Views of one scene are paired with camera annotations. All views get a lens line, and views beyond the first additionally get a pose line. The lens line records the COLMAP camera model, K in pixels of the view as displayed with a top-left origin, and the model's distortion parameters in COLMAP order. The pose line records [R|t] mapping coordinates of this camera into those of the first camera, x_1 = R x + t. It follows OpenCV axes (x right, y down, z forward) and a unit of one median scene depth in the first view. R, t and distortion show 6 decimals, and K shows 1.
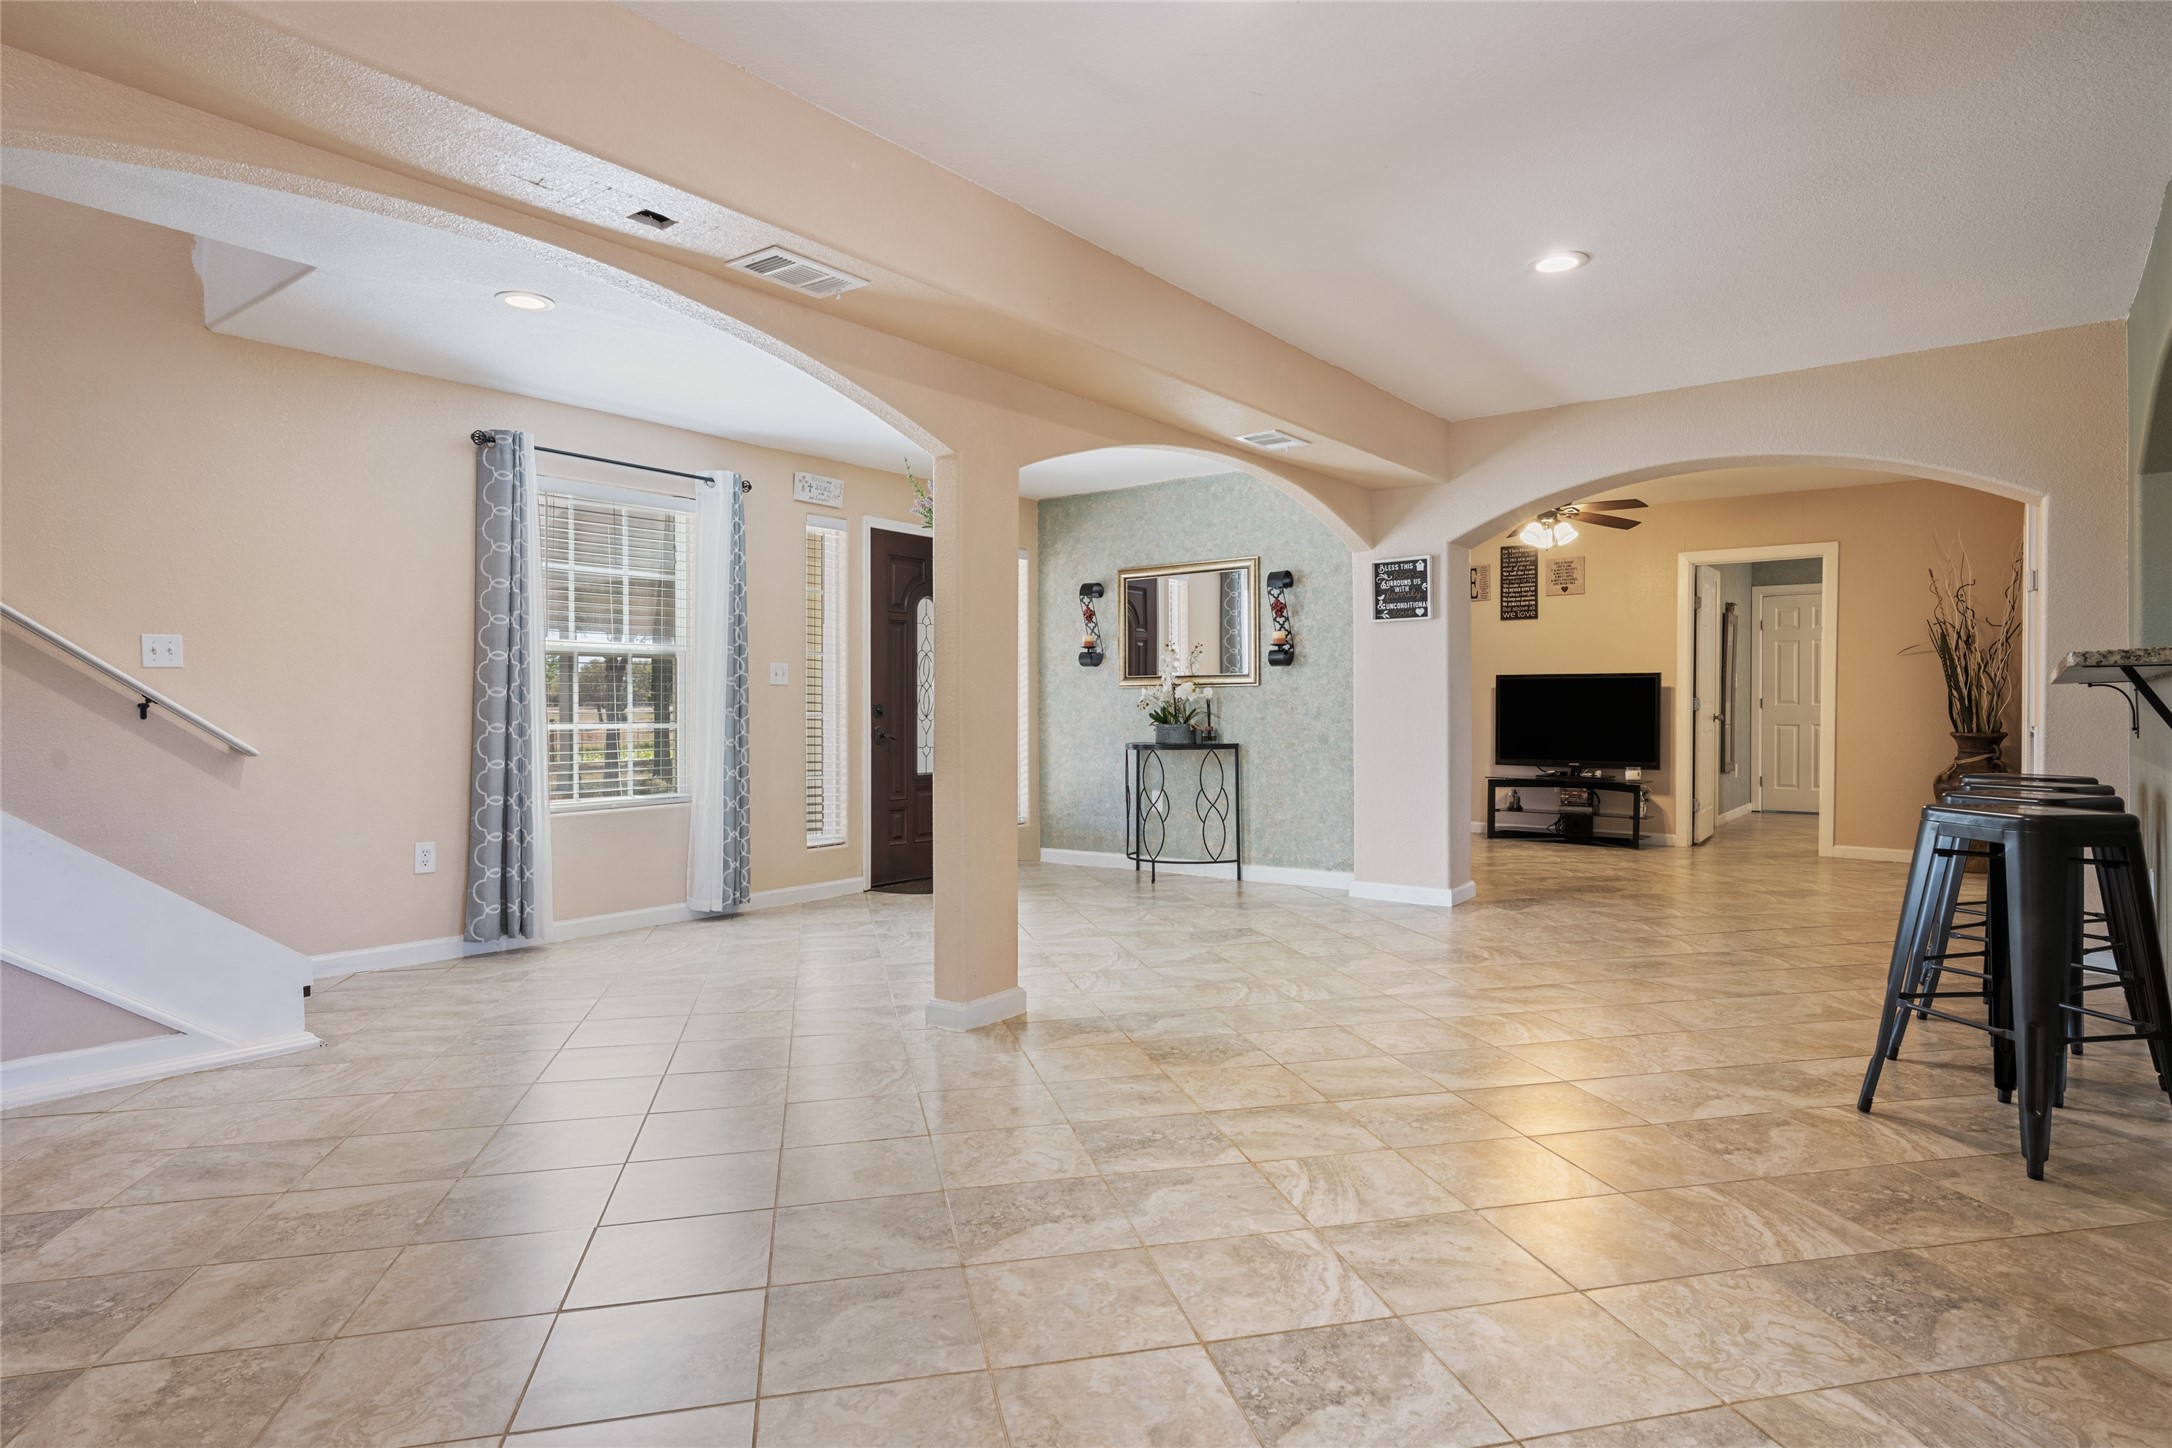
lens RADIAL K [[1192.0, 0, 1081.9], [0, 1192.0, 705.8], [0, 0, 1]] dist [-0.000670, -0.000027]
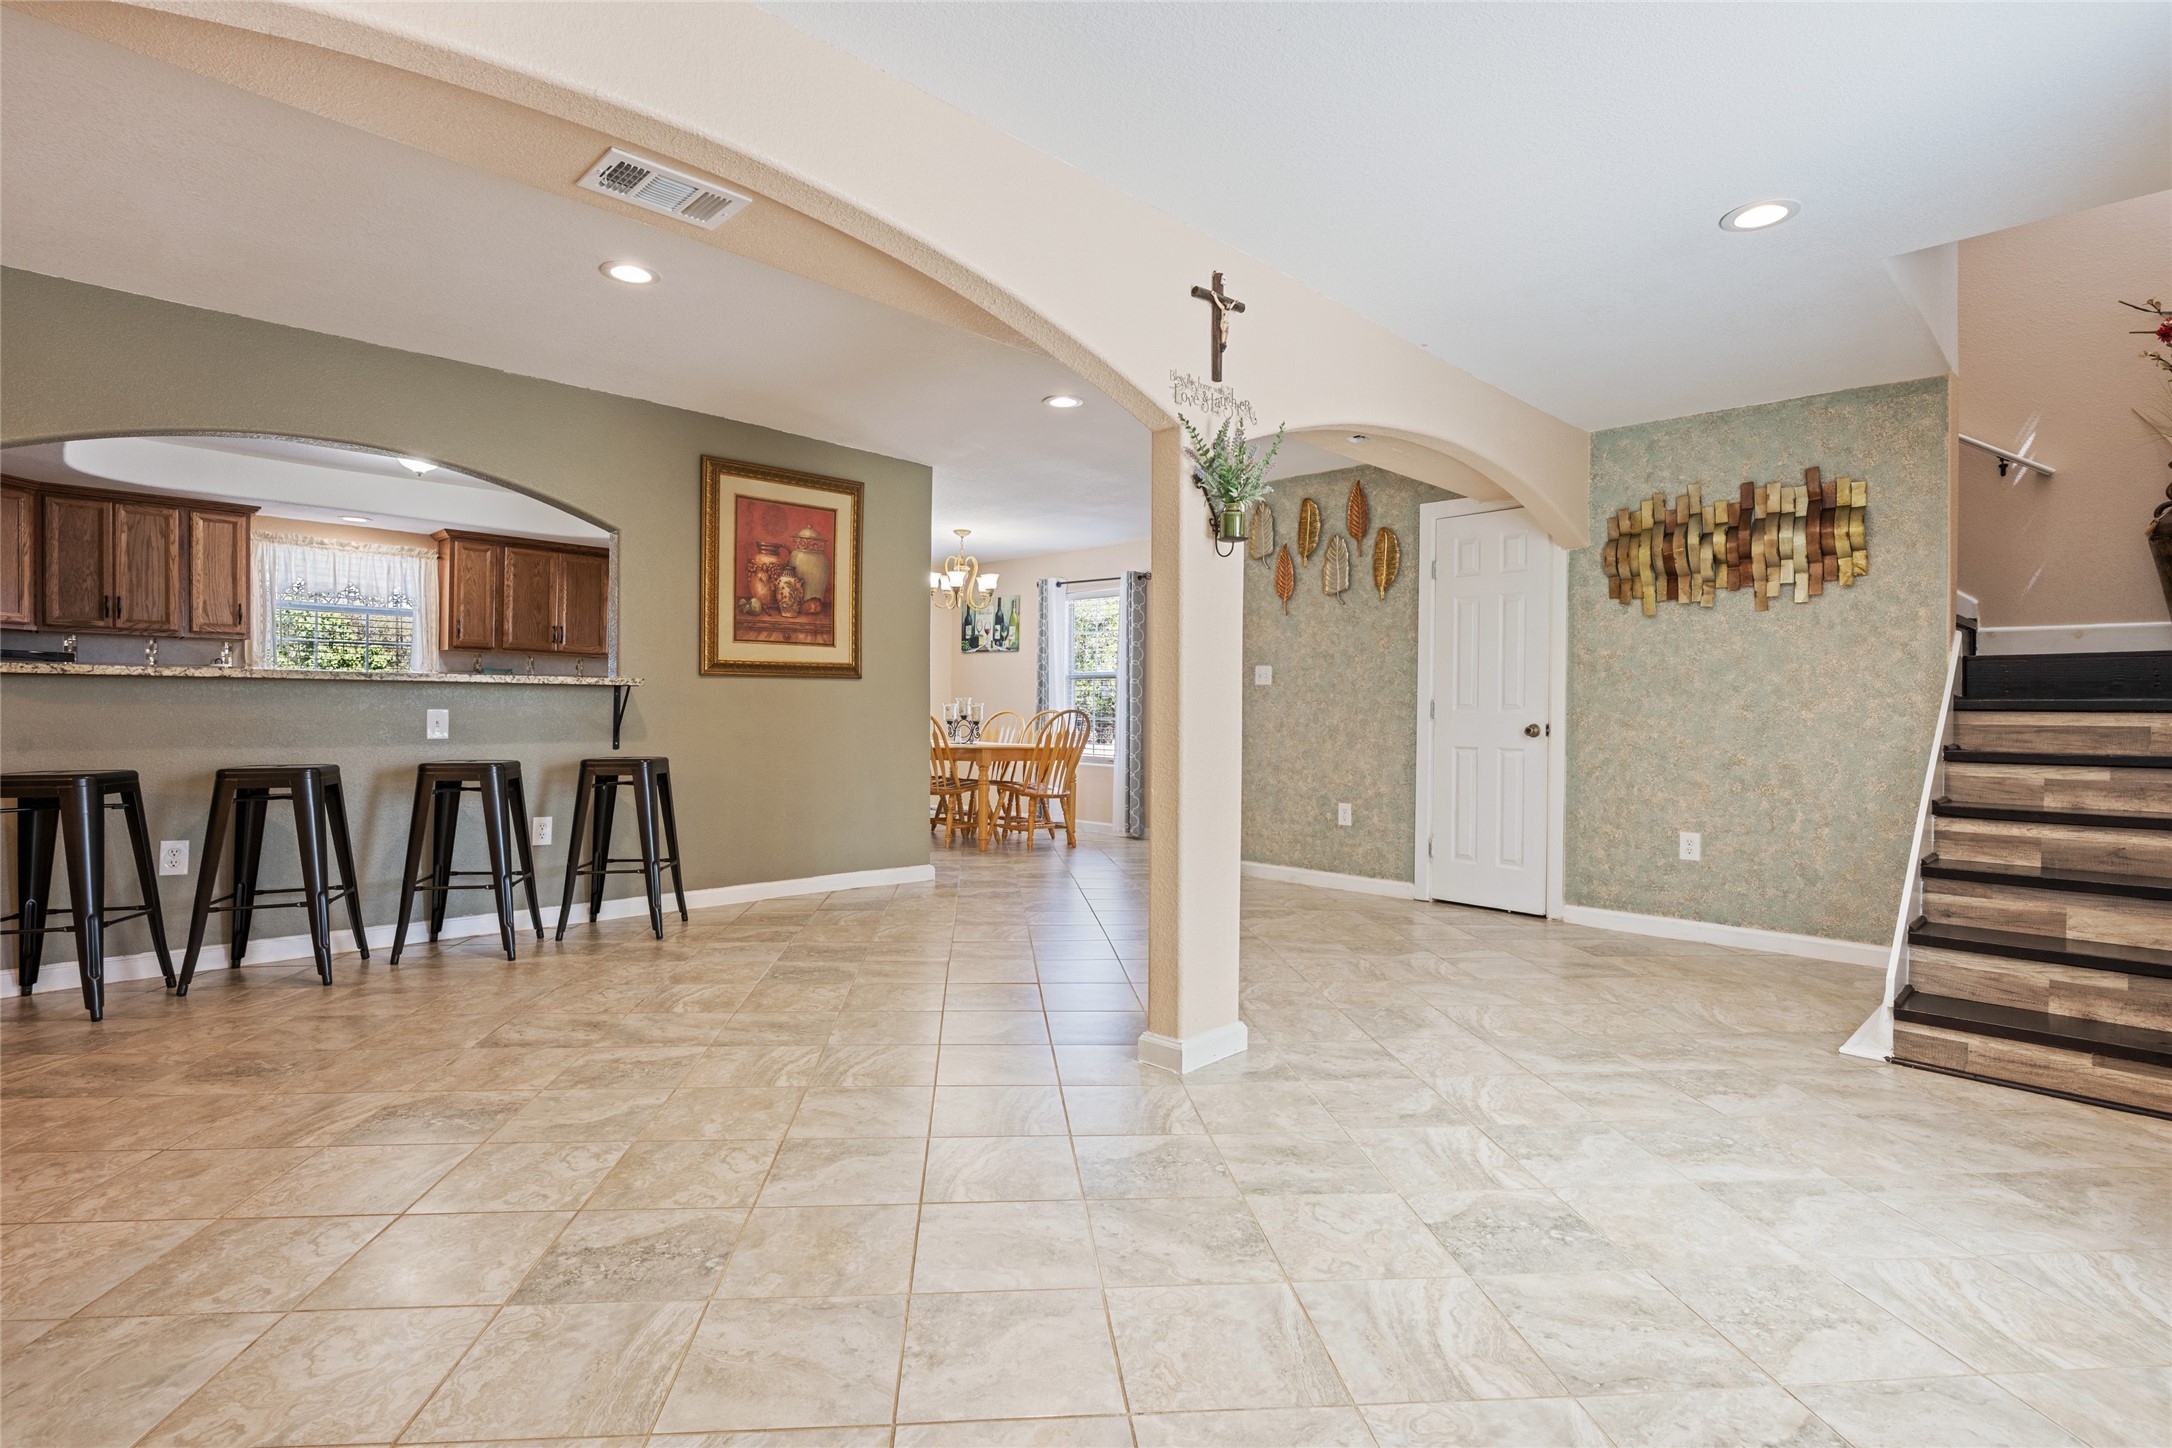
lens RADIAL K [[1047.6, 0, 1066.8], [0, 1047.6, 723.7], [0, 0, 1]] dist [-0.001499, 0.001941]
pose [[-0.990705, -0.010568, 0.135615, -0.061316], [-0.009124, 0.999895, 0.011267, 0.002737], [-0.135720, 0.009925, -0.990698, 1.143019]]
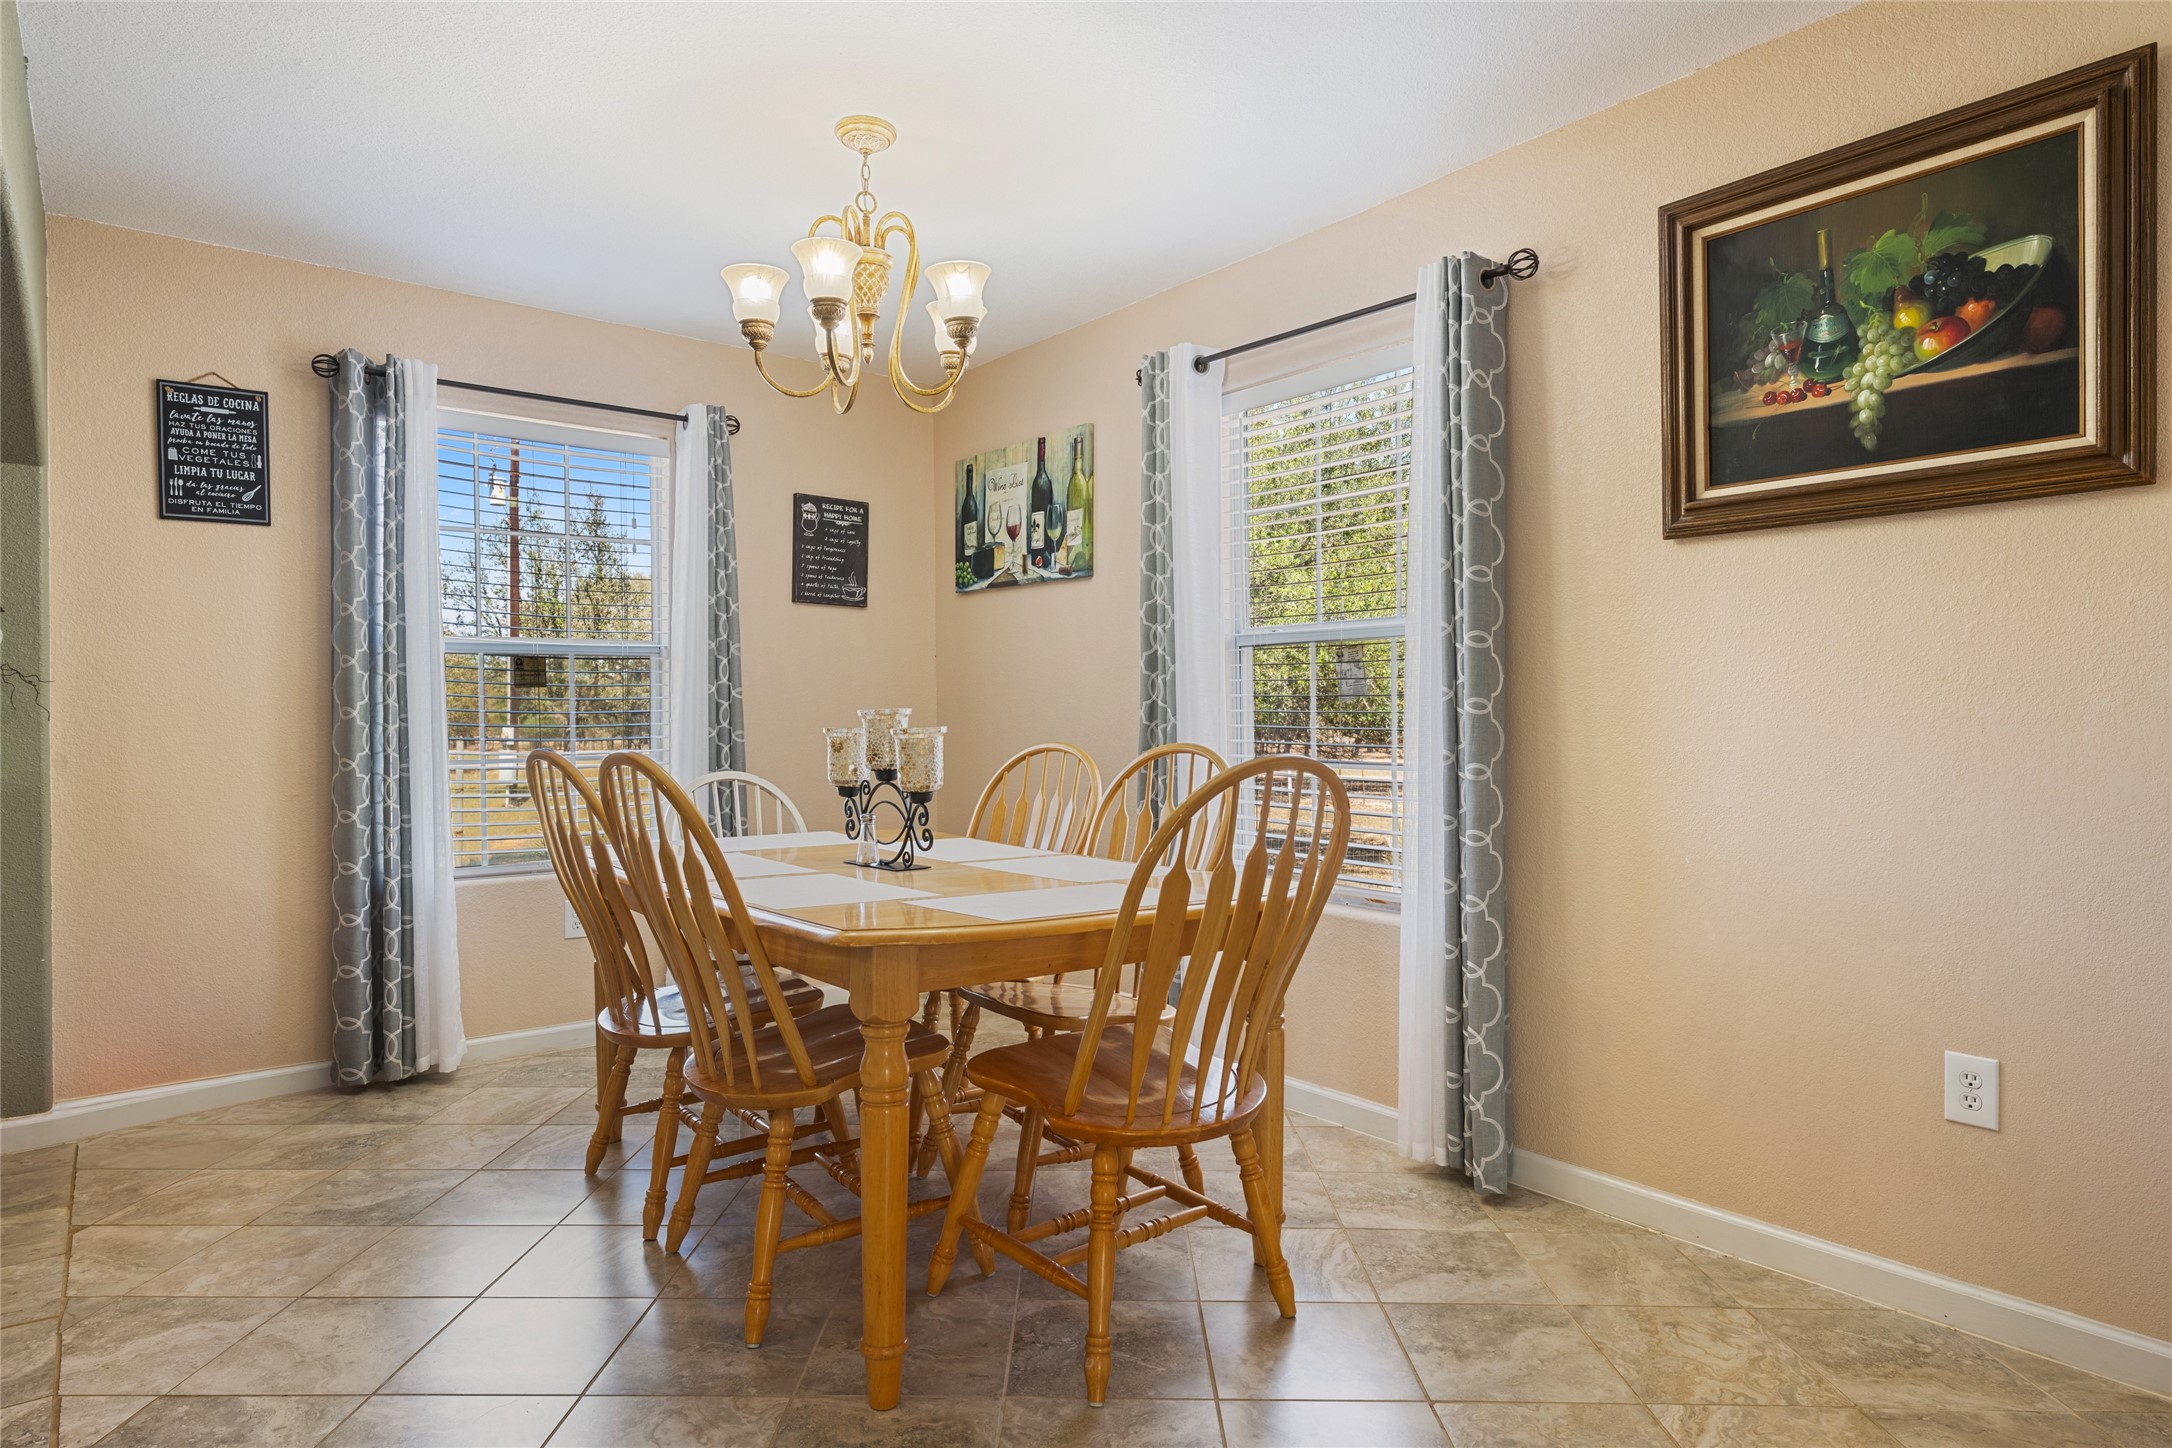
lens RADIAL K [[1228.0, 0, 1074.0], [0, 1228.0, 720.1], [0, 0, 1]] dist [-0.001742, 0.001965]
pose [[-0.969306, 0.001800, 0.245851, 0.069995], [0.002600, 0.999992, 0.002927, -0.011873], [-0.245844, 0.003476, -0.969303, 0.245218]]
